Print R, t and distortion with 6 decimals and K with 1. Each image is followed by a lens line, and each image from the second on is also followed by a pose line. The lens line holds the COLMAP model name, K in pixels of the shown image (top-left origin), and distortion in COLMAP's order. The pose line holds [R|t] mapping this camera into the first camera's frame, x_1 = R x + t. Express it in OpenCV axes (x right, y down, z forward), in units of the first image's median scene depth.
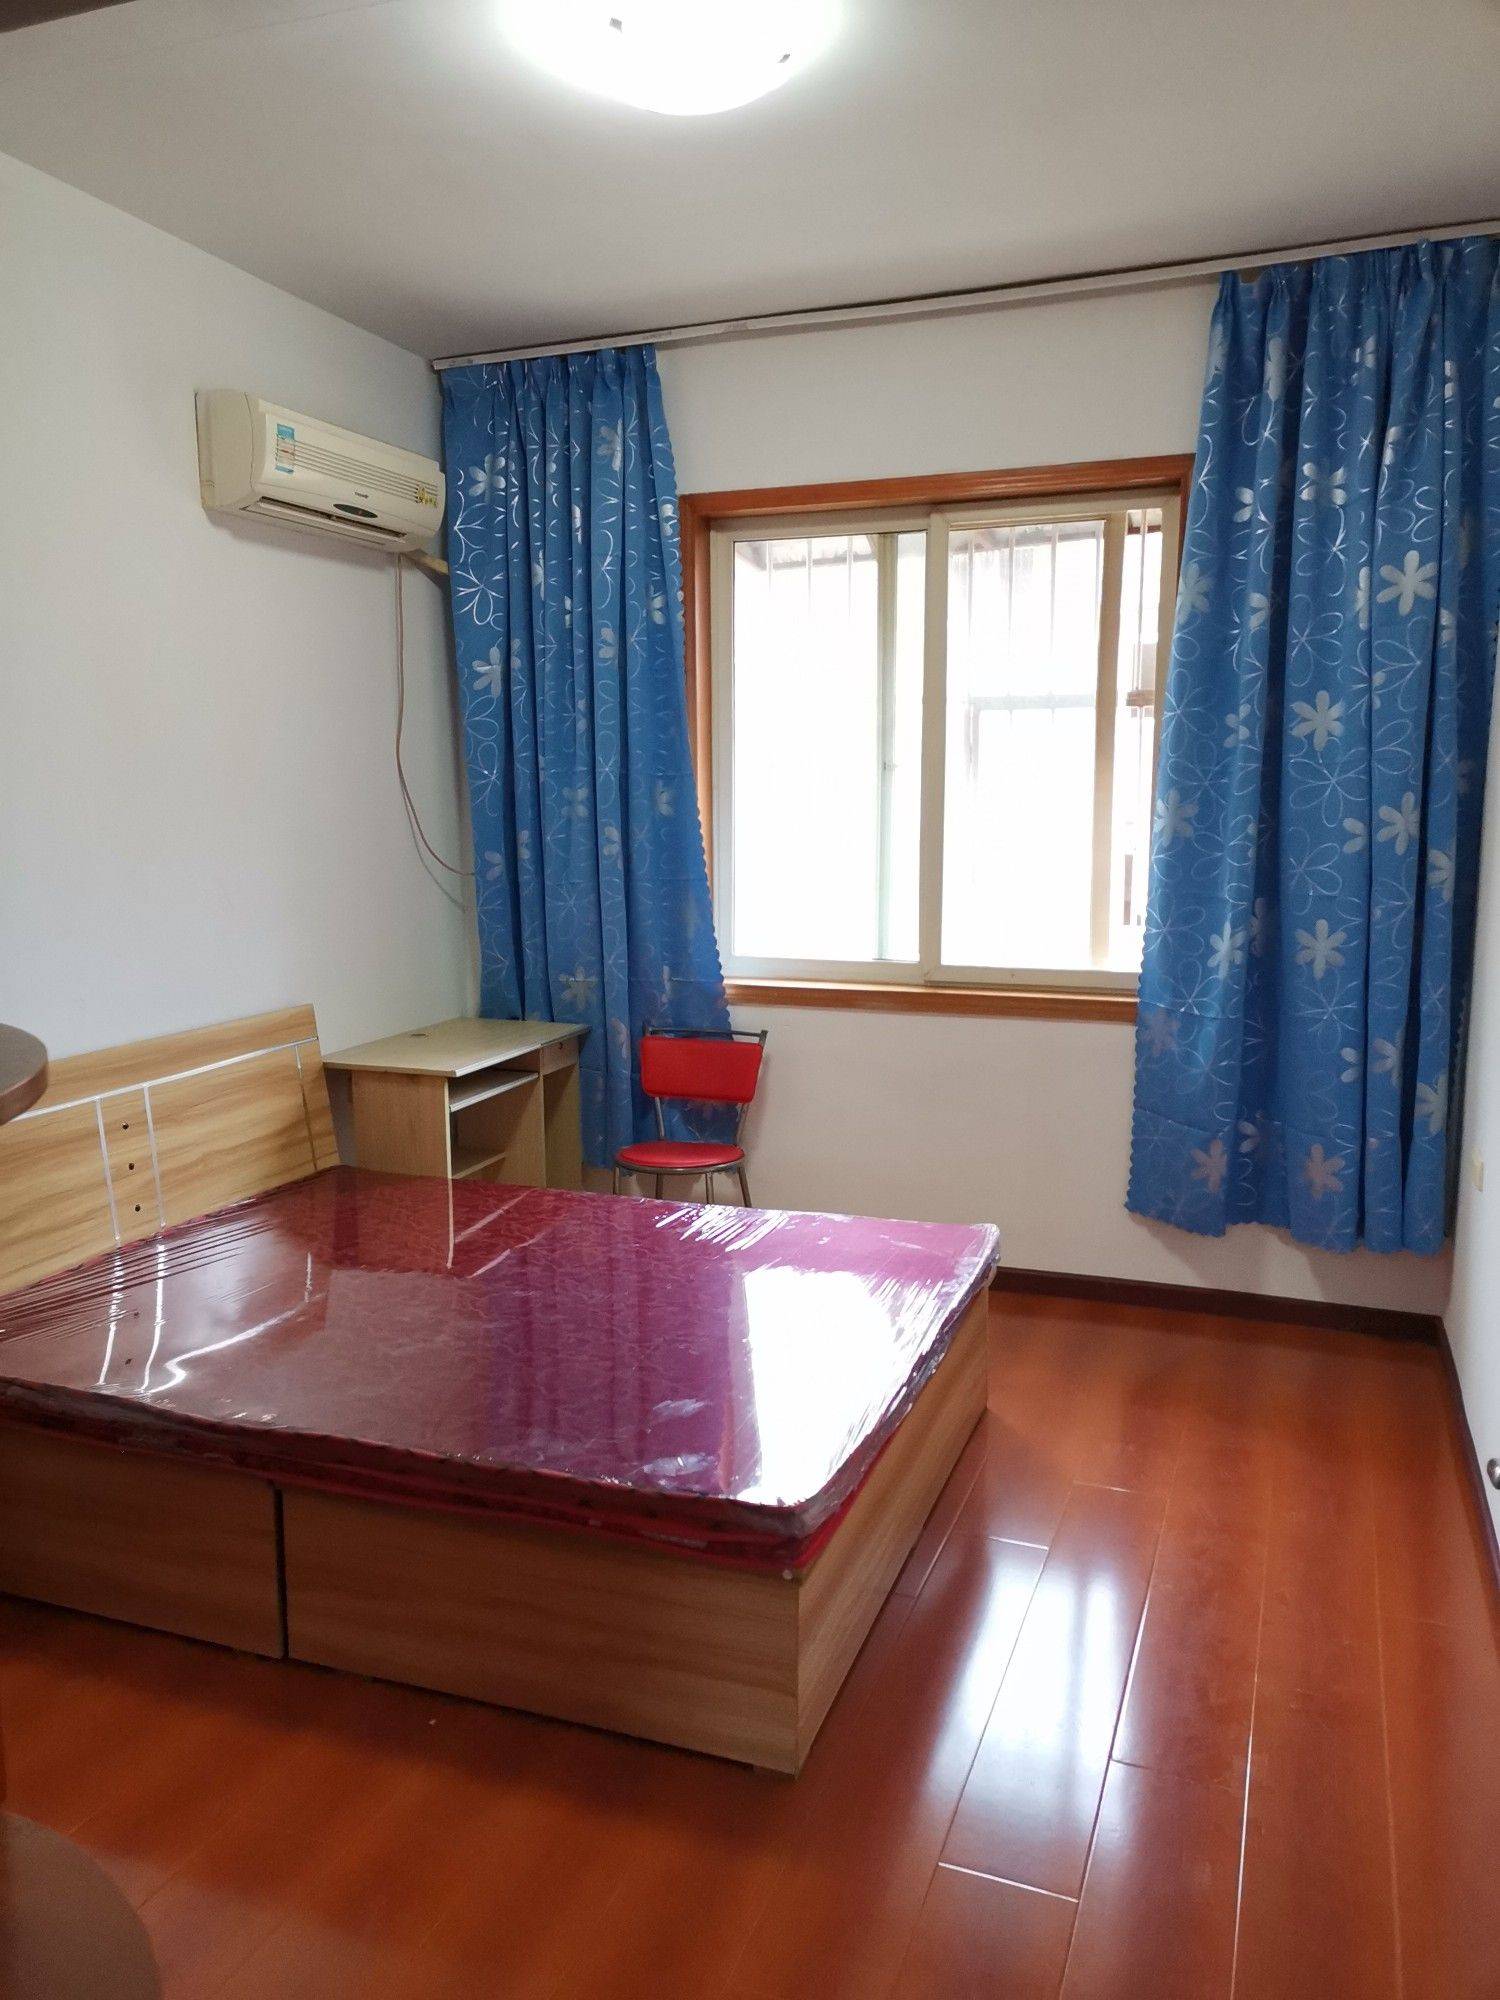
lens RADIAL K [[1483.4, 0, 748.5], [0, 1483.4, 1002.8], [0, 0, 1]] dist [0.039153, -0.001626]
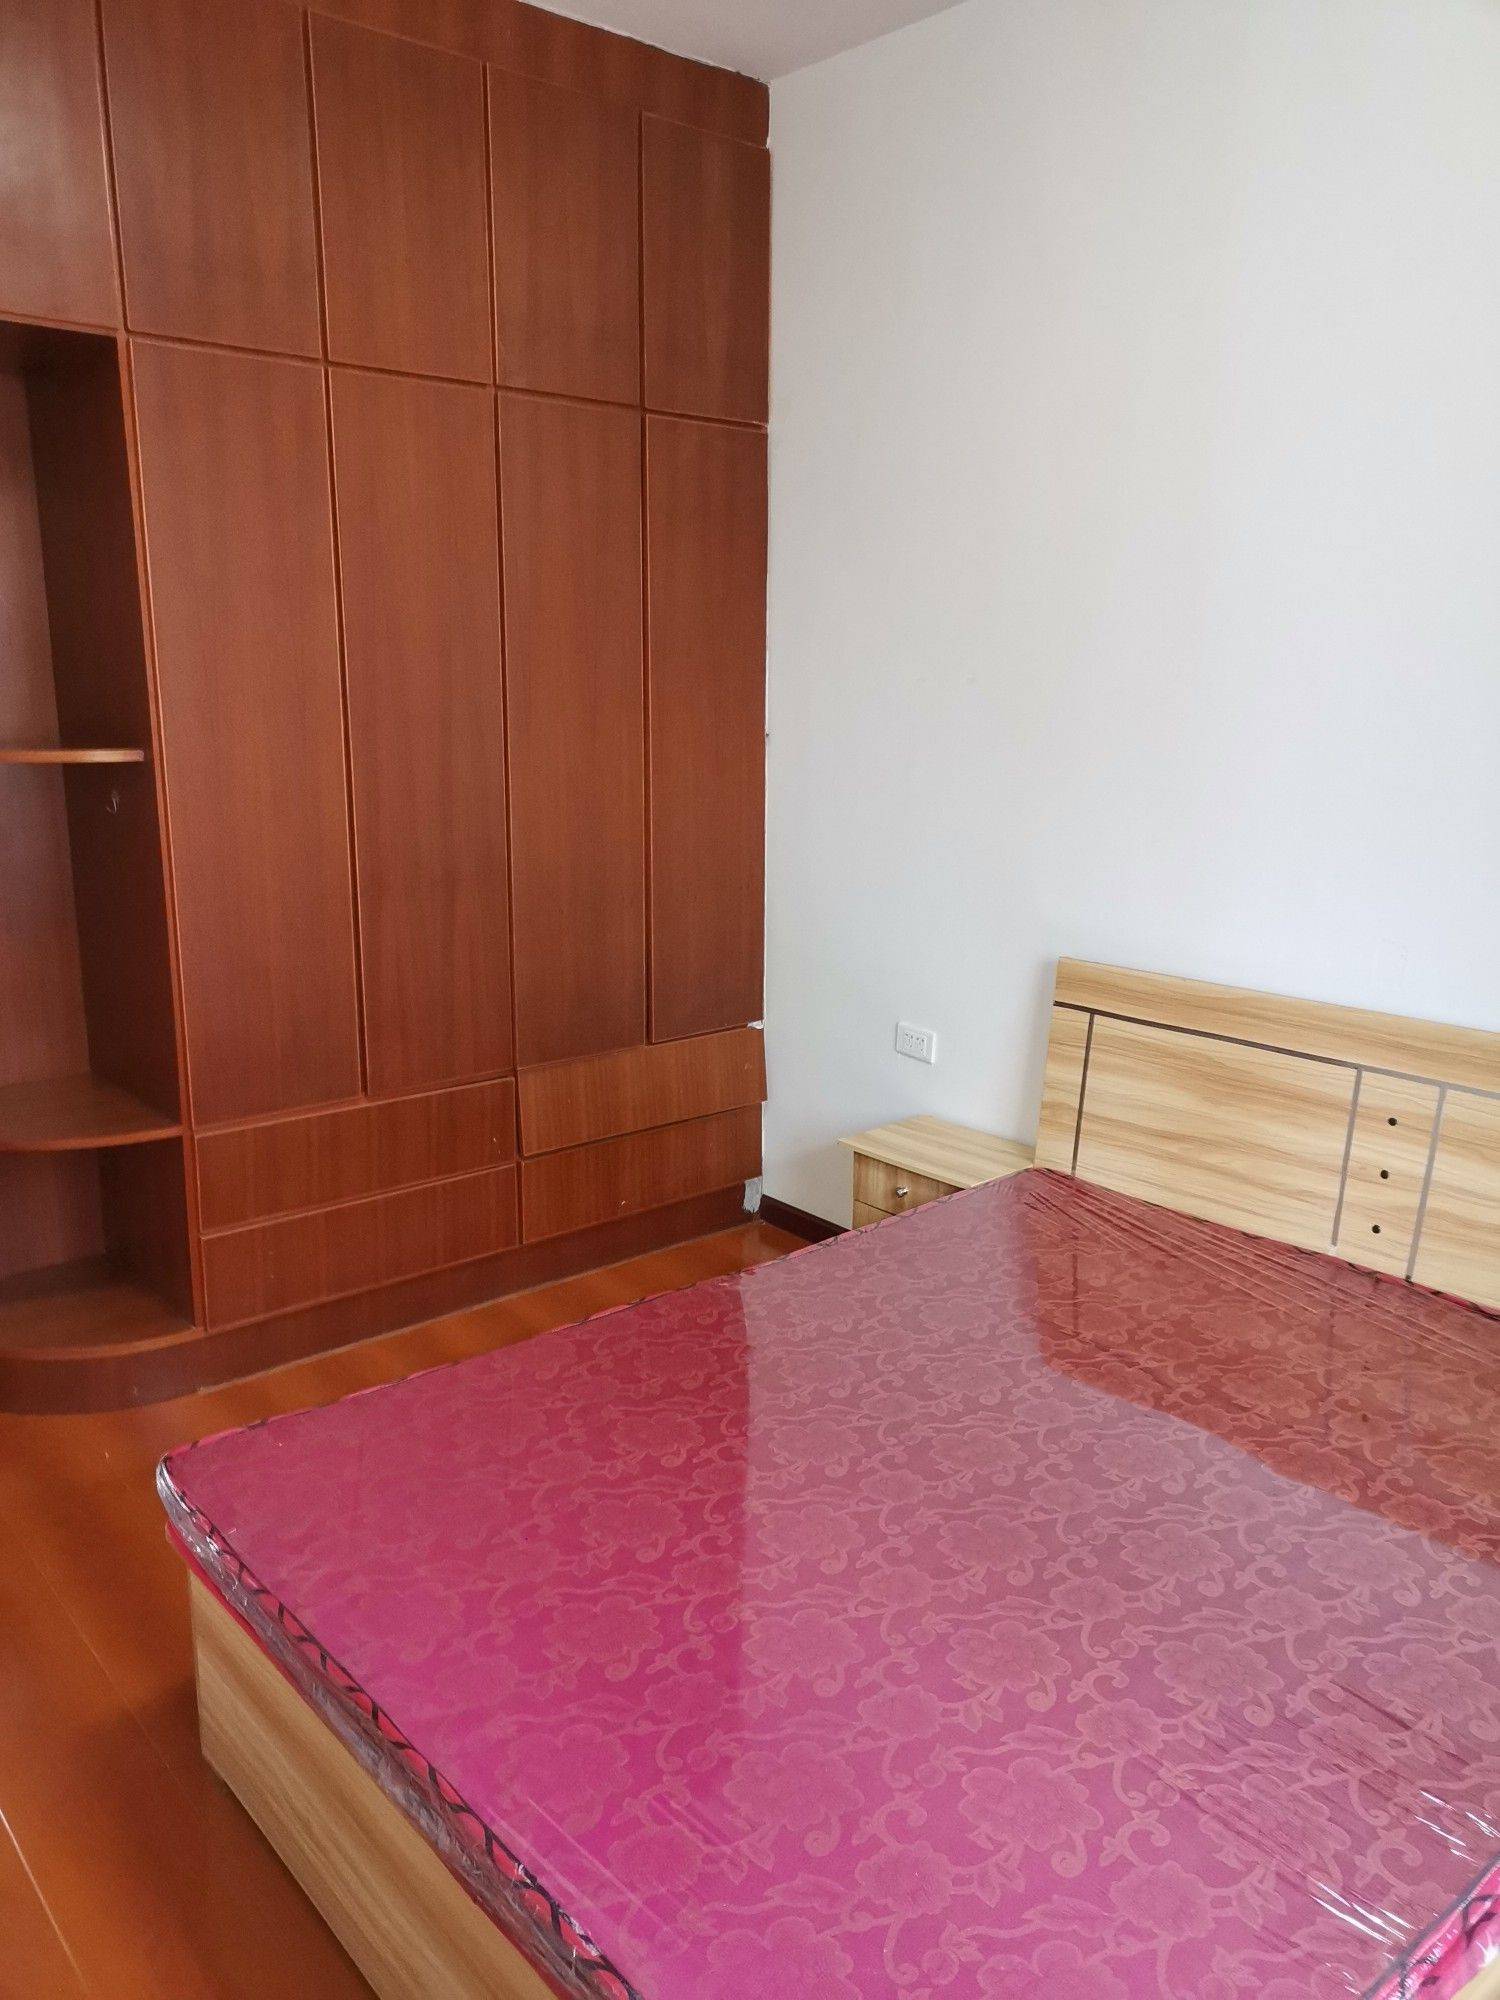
lens RADIAL K [[1496.2, 0, 752.4], [0, 1496.2, 990.8], [0, 0, 1]] dist [0.028413, -0.004128]
pose [[-0.474147, 0.188005, -0.860139, 0.325301], [-0.133095, 0.950404, 0.281102, -0.130166], [0.870328, 0.247764, -0.425609, 0.894511]]
